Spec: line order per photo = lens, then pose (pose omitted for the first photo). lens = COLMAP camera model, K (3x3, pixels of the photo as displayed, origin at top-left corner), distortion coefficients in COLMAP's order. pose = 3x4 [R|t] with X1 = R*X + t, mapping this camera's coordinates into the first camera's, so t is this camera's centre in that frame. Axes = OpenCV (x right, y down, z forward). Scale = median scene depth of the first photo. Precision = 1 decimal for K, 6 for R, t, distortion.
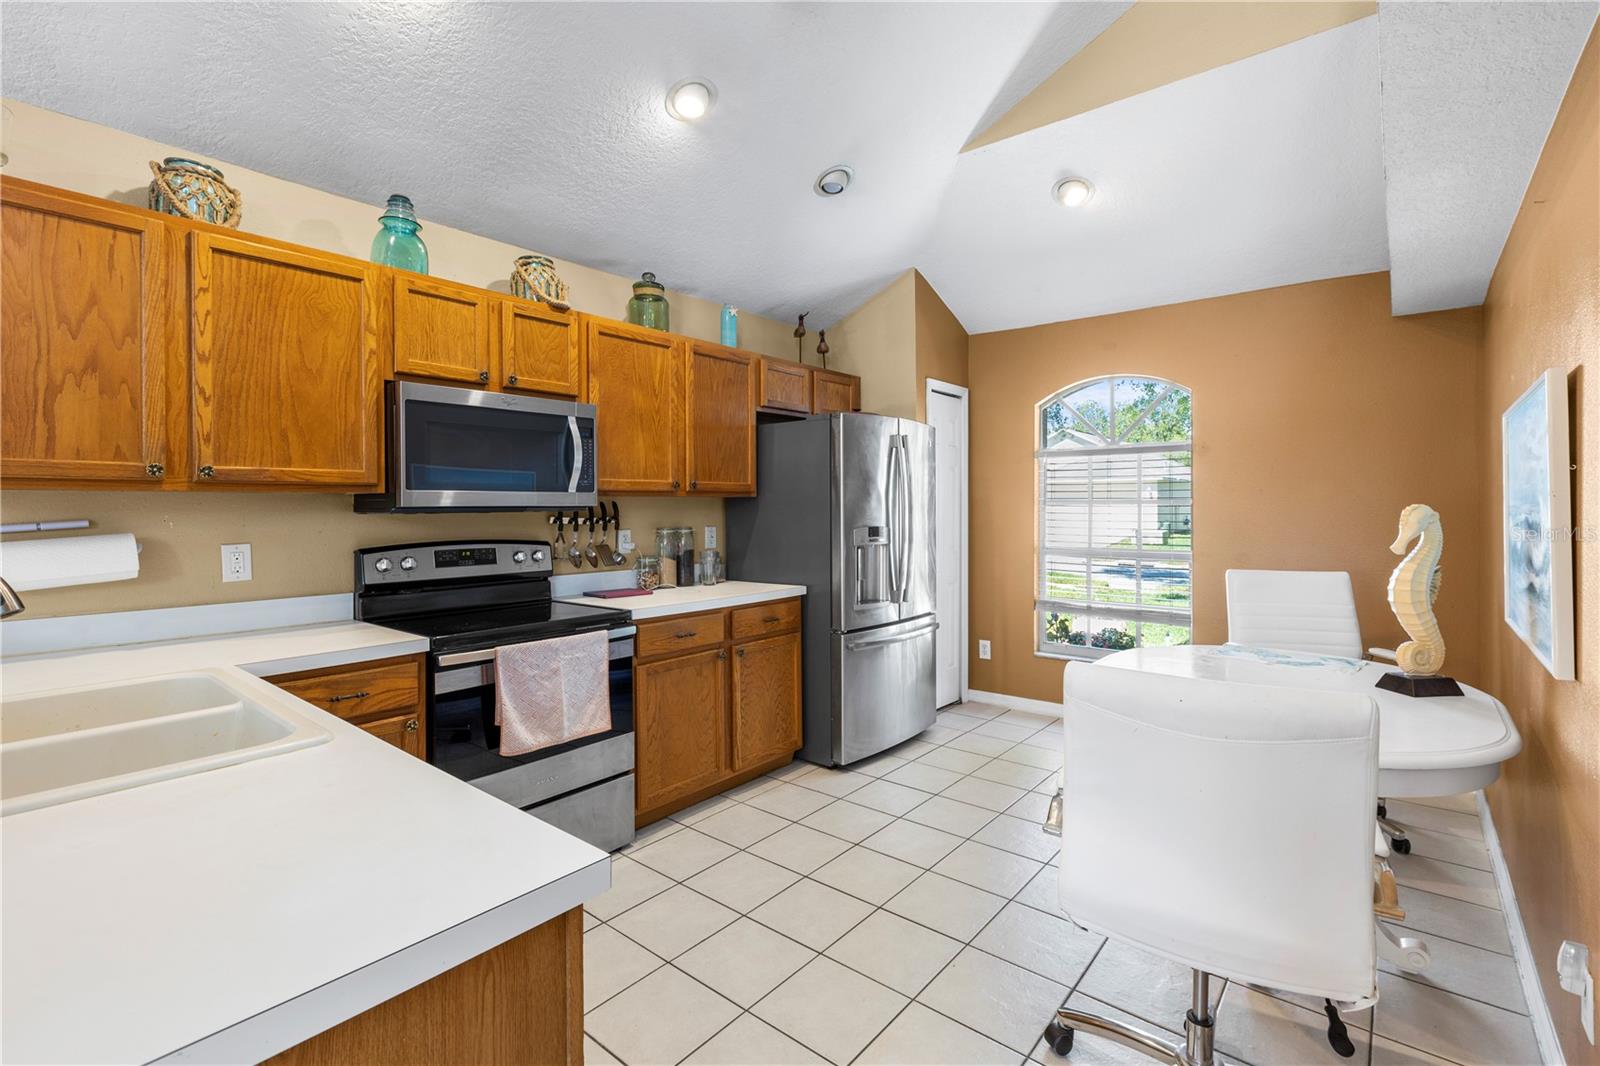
lens RADIAL K [[723.6, 0, 791.0], [0, 723.6, 505.2], [0, 0, 1]] dist [0.002072, -0.000623]
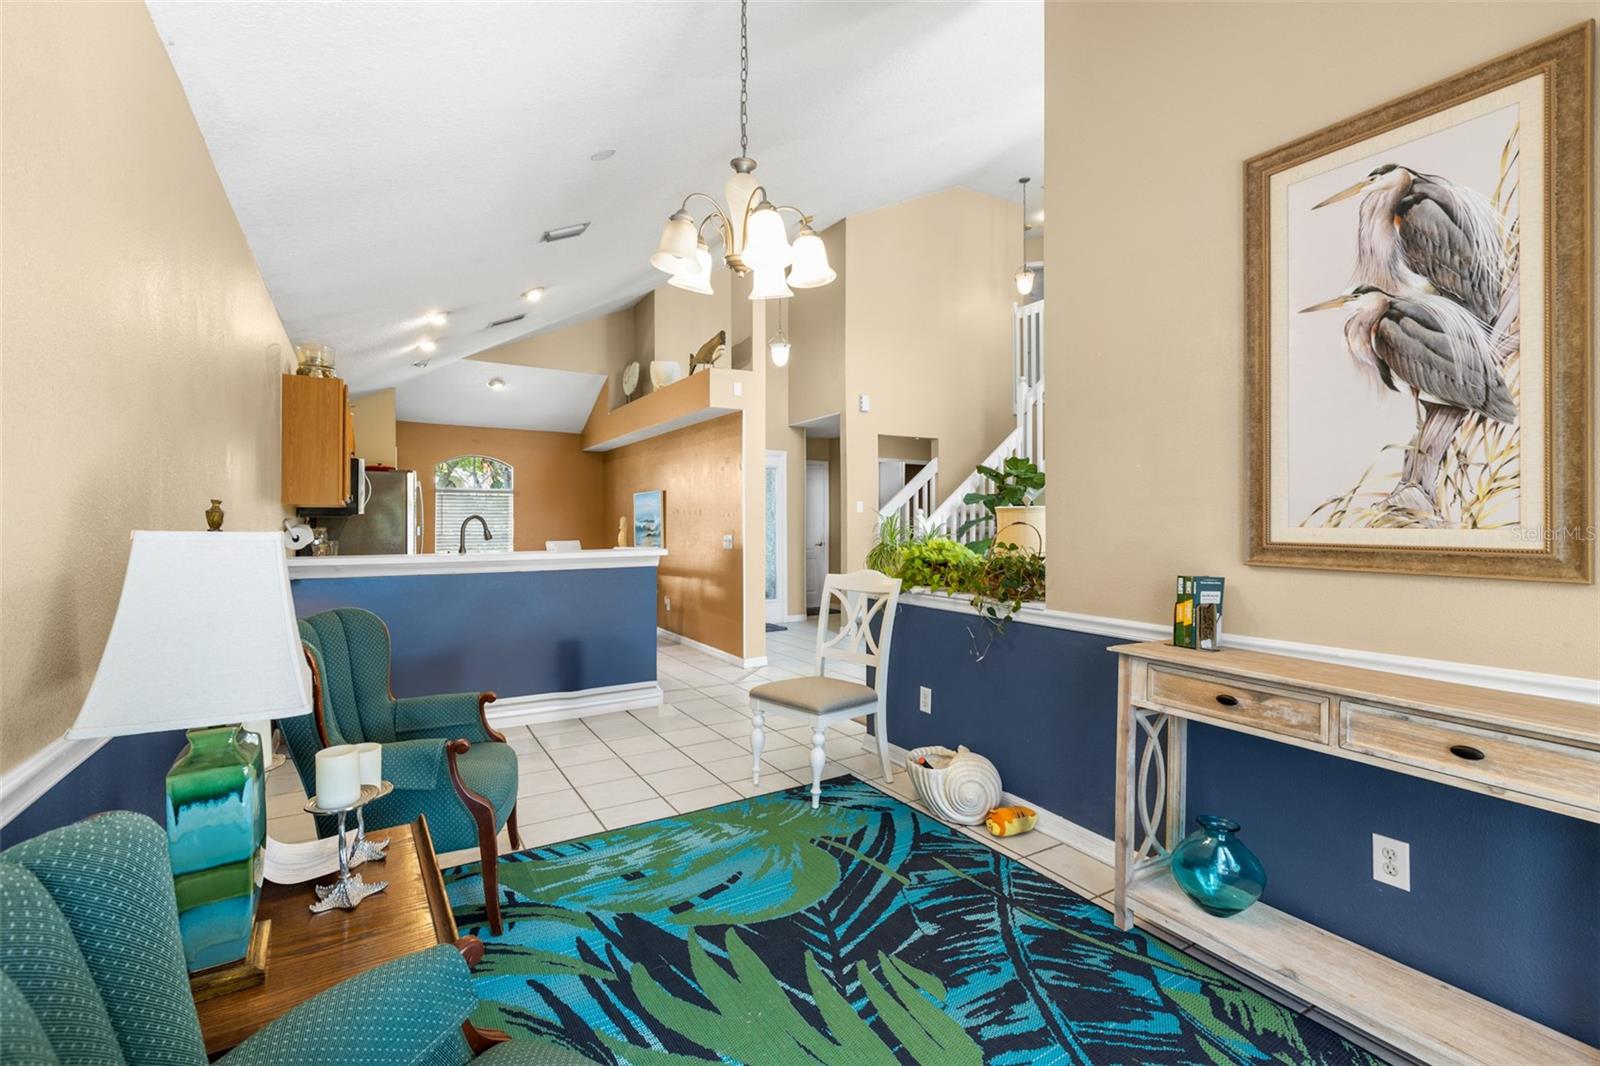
lens RADIAL K [[723.6, 0, 803.0], [0, 723.6, 518.6], [0, 0, 1]] dist [0.002072, -0.000623]
pose [[0.327208, 0.004261, 0.944943, -1.484660], [0.001363, 0.999987, -0.004981, 0.021854], [-0.944951, 0.002918, 0.327197, -0.709063]]
